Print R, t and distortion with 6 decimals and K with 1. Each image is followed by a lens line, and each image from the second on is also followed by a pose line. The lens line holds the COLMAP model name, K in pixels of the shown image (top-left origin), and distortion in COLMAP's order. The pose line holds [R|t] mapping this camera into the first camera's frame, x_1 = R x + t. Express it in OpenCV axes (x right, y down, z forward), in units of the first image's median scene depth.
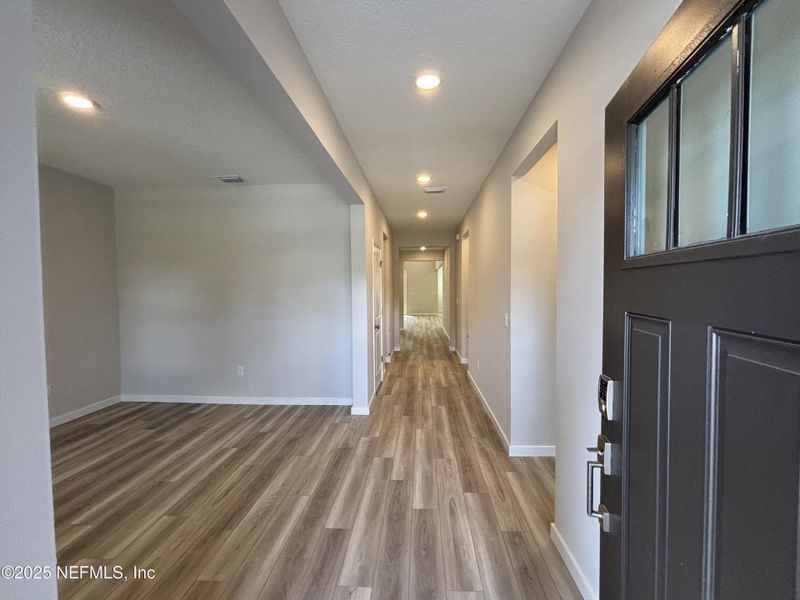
lens RADIAL K [[324.7, 0, 402.5], [0, 324.7, 298.2], [0, 0, 1]] dist [0.002157, 0.000739]
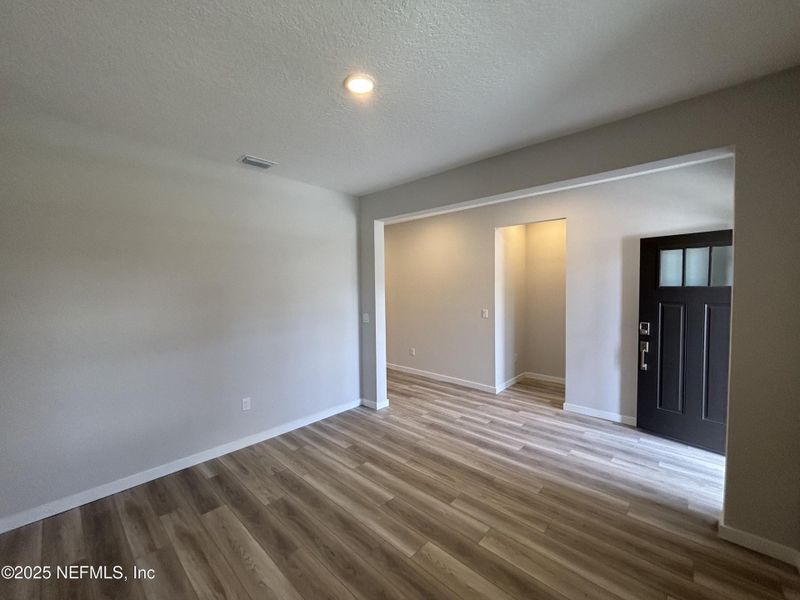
lens RADIAL K [[324.7, 0, 404.6], [0, 324.7, 298.9], [0, 0, 1]] dist [0.002157, 0.000739]
pose [[0.633724, -0.034348, 0.772796, -1.077562], [0.031850, 0.999325, 0.018298, -0.041210], [-0.772903, 0.013017, 0.634391, 0.257294]]
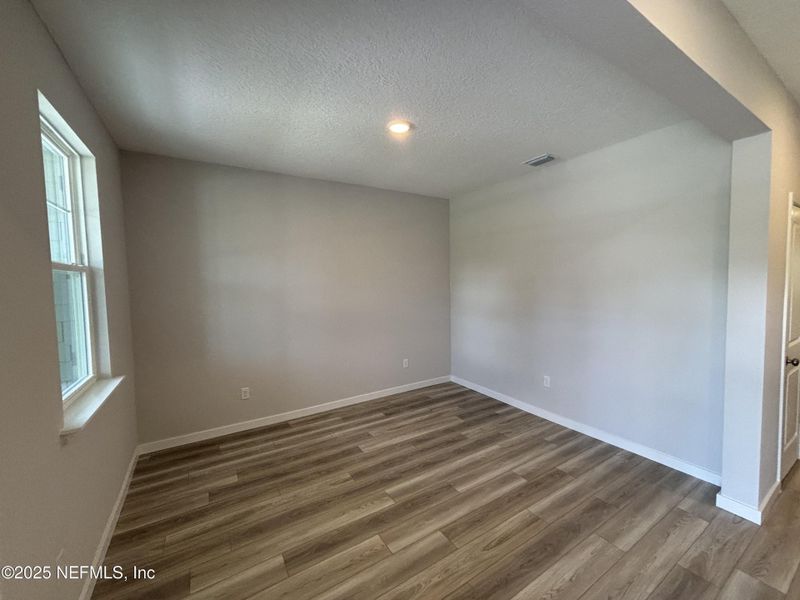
lens RADIAL K [[324.7, 0, 404.5], [0, 324.7, 298.4], [0, 0, 1]] dist [0.002157, 0.000739]
pose [[0.581463, 0.041410, -0.812518, -0.025422], [-0.013250, 0.999053, 0.041435, -0.037681], [0.813465, -0.013327, 0.581461, 0.234222]]
